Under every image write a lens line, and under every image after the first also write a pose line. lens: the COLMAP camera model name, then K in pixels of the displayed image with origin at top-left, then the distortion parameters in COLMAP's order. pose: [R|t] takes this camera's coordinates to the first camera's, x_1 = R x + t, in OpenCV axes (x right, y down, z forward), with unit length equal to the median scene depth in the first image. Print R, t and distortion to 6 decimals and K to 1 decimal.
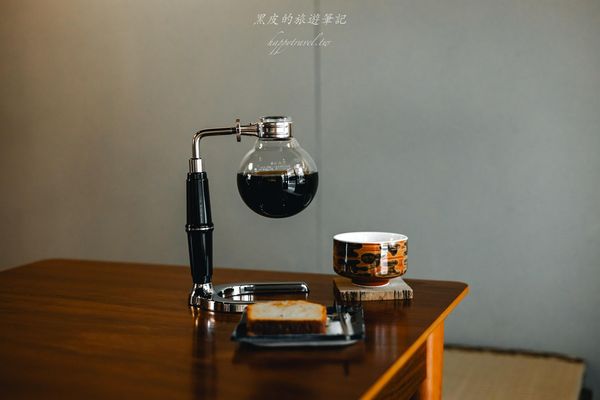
lens RADIAL K [[860.4, 0, 300.0], [0, 860.4, 200.0], [0, 0, 1]] dist [0.002906, 0.069045]
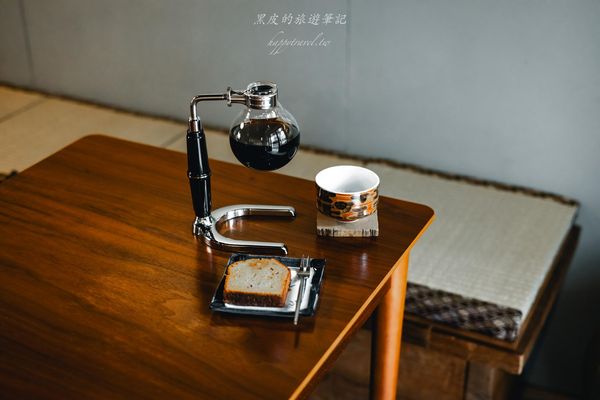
lens RADIAL K [[860.4, 0, 300.0], [0, 860.4, 200.0], [0, 0, 1]] dist [0.002906, 0.069045]
pose [[0.994497, 0.054317, -0.089588, 0.128797], [-0.017442, 0.929011, 0.369642, -0.372386], [0.103306, -0.366045, 0.924845, -0.091623]]
